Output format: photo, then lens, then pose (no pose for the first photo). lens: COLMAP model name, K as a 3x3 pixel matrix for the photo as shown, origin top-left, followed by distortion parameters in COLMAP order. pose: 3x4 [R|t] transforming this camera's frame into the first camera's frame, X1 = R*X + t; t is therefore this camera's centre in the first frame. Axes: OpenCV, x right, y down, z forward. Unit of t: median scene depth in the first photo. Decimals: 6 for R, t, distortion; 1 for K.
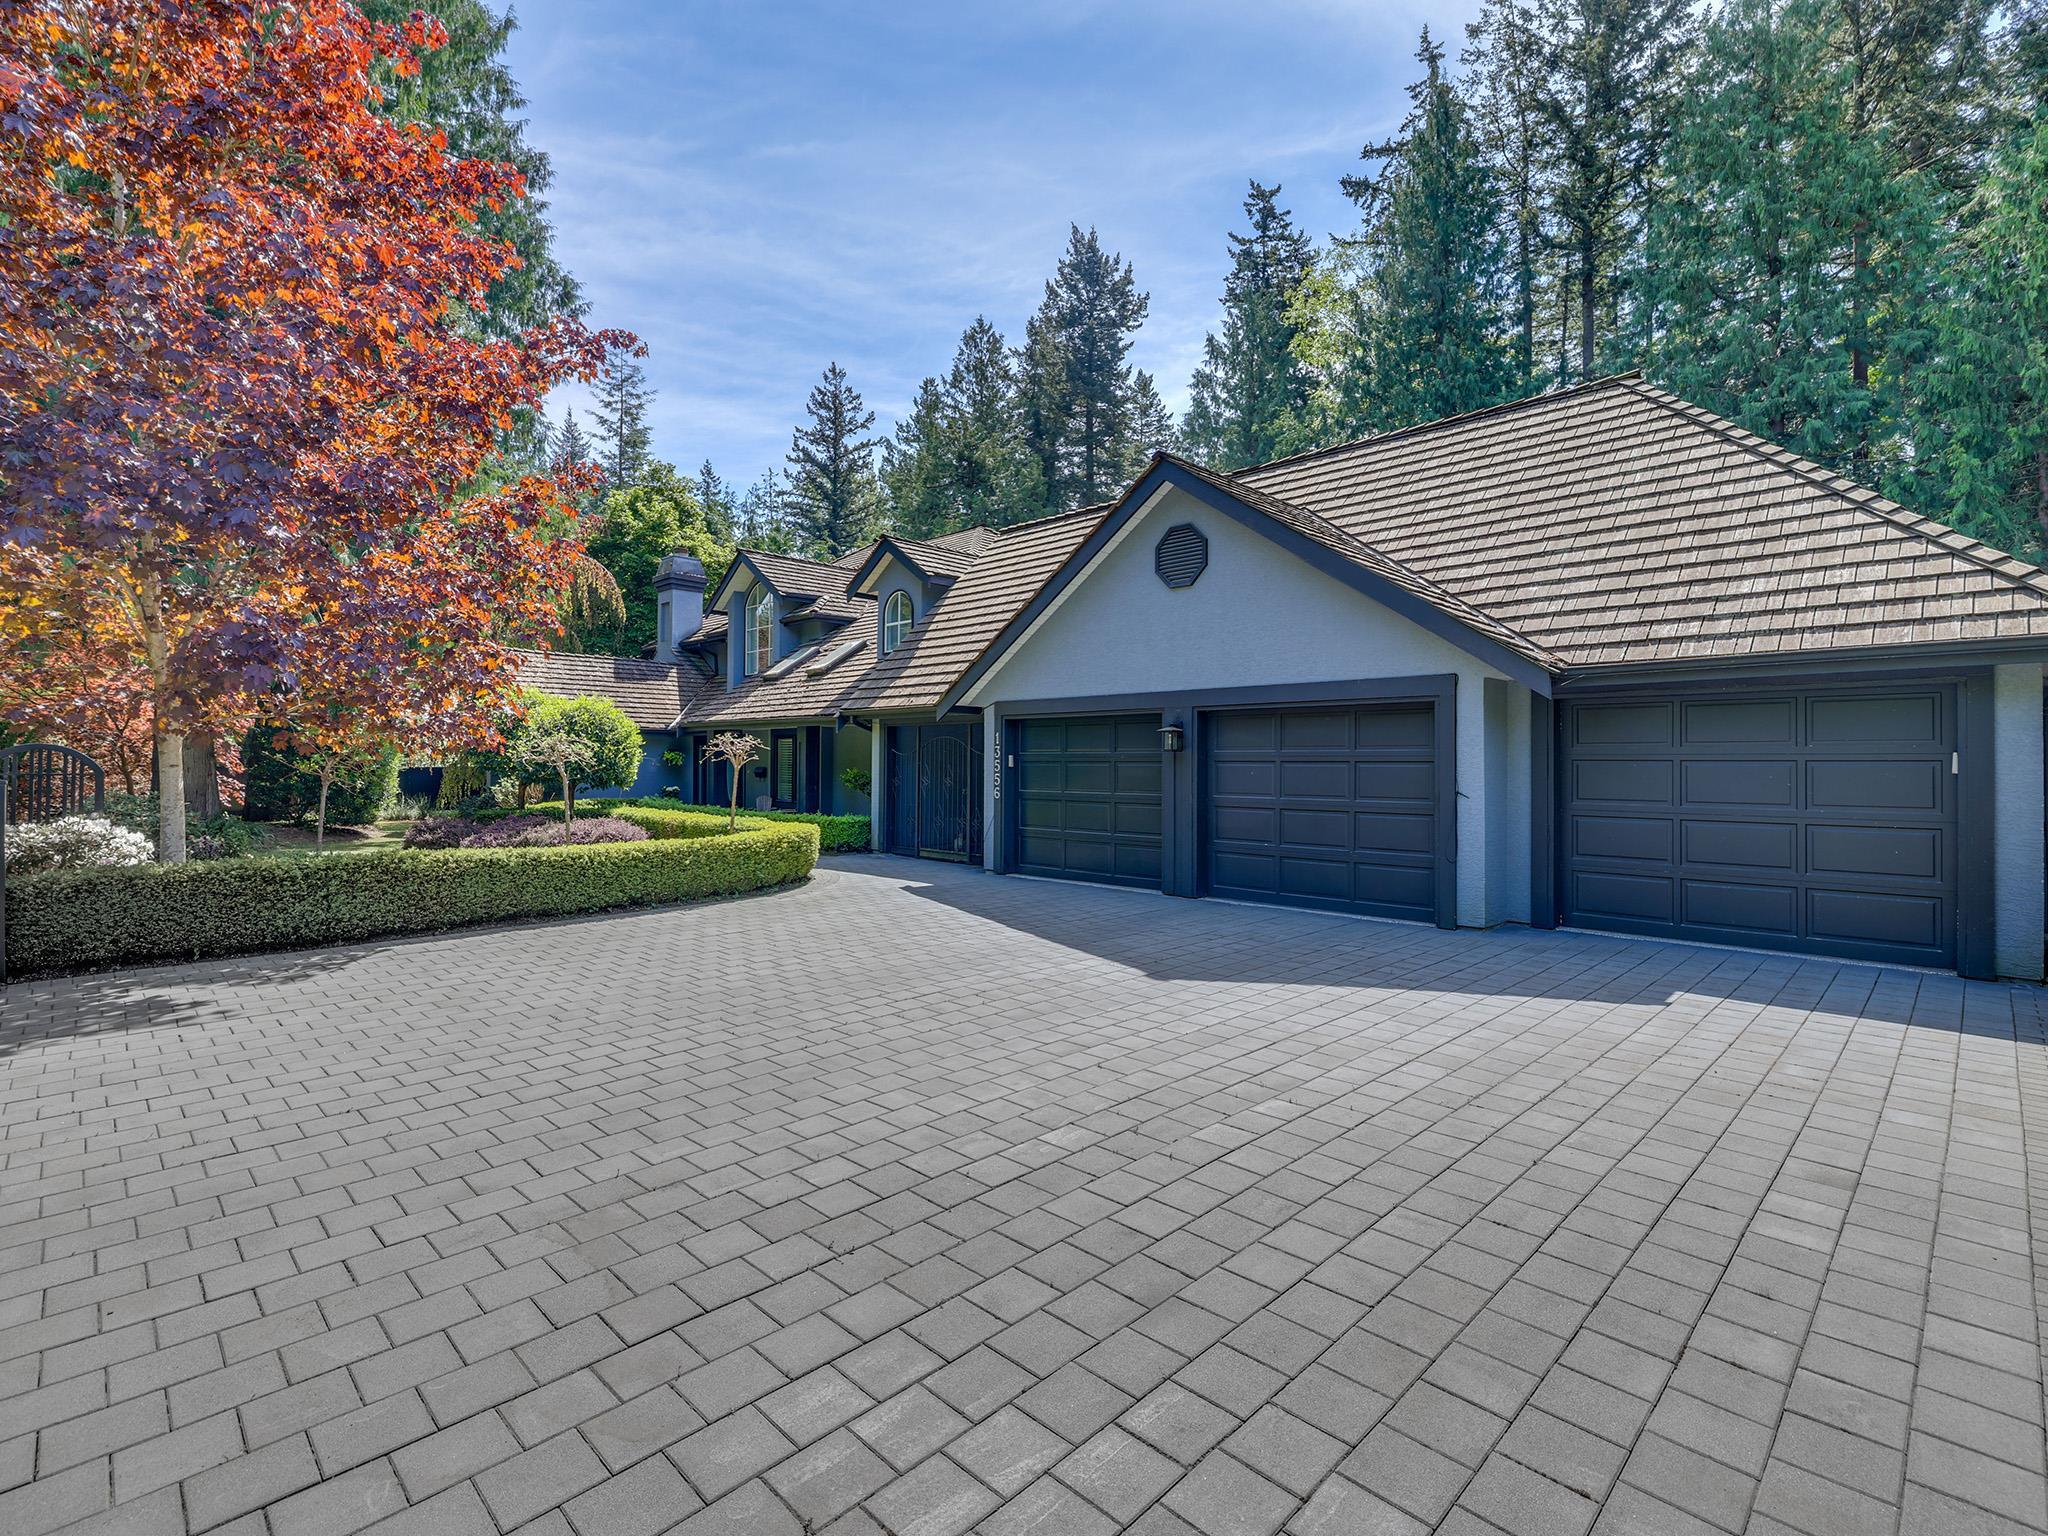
lens RADIAL K [[969.3, 0, 1025.6], [0, 969.3, 761.2], [0, 0, 1]] dist [-0.000509, 0.000095]
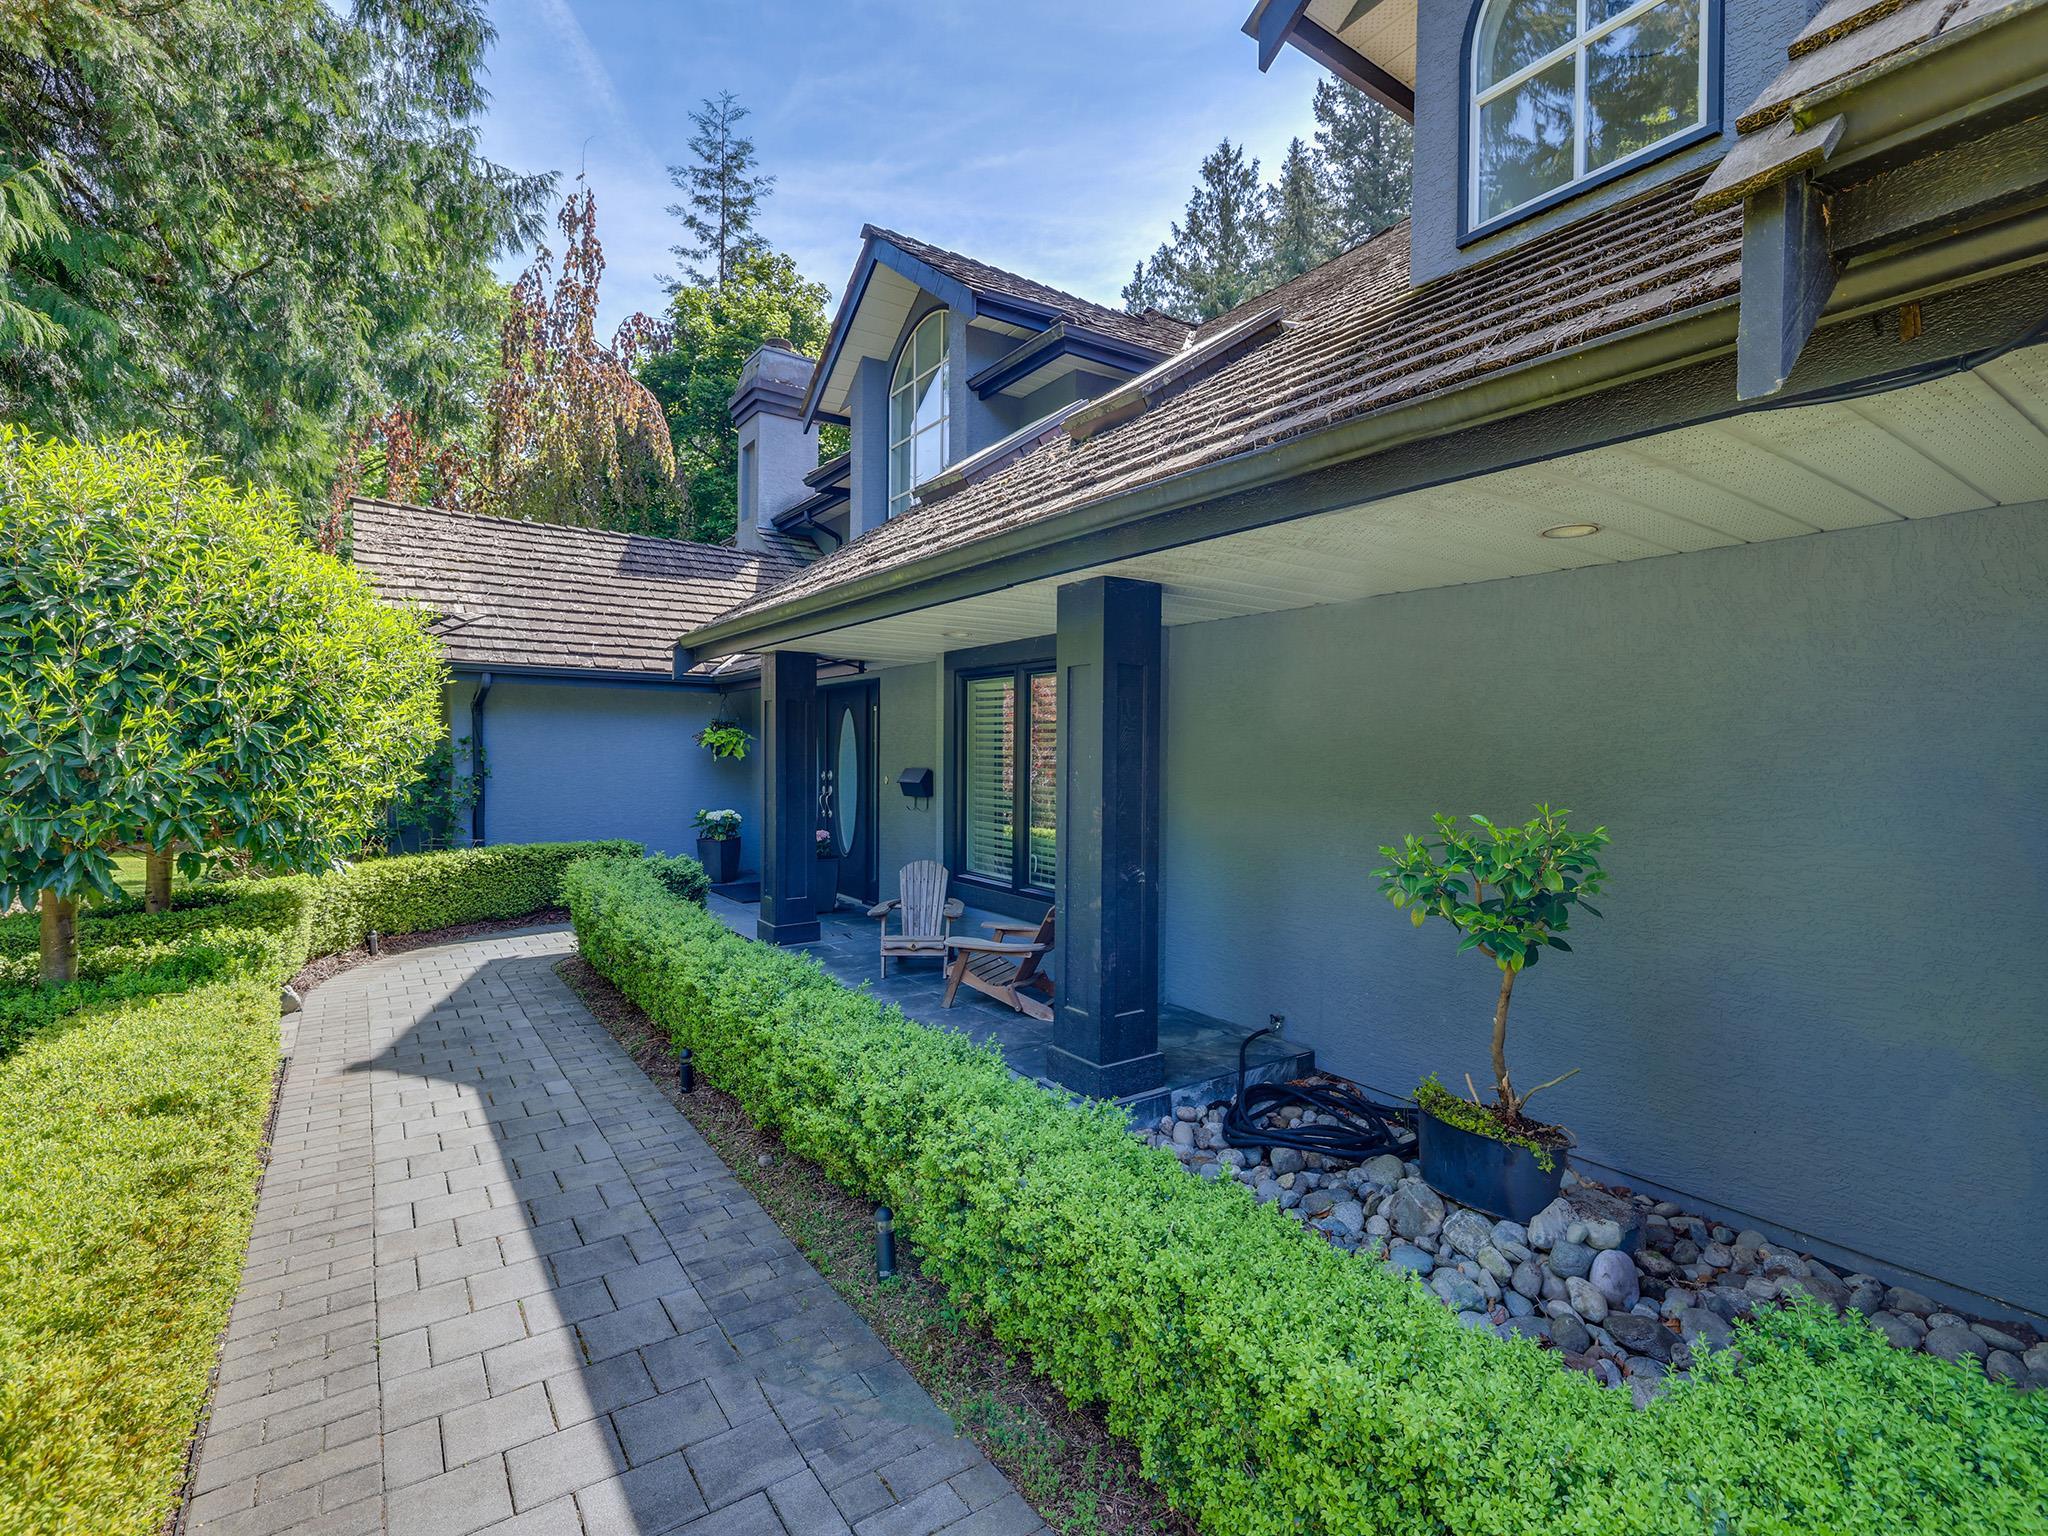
lens RADIAL K [[969.3, 0, 1025.6], [0, 969.3, 761.2], [0, 0, 1]] dist [-0.000509, 0.000095]
pose [[0.984292, 0.000584, -0.176545, -0.107398], [0.001332, 0.999941, 0.010735, 0.000483], [0.176541, -0.010802, 0.984234, 0.411588]]
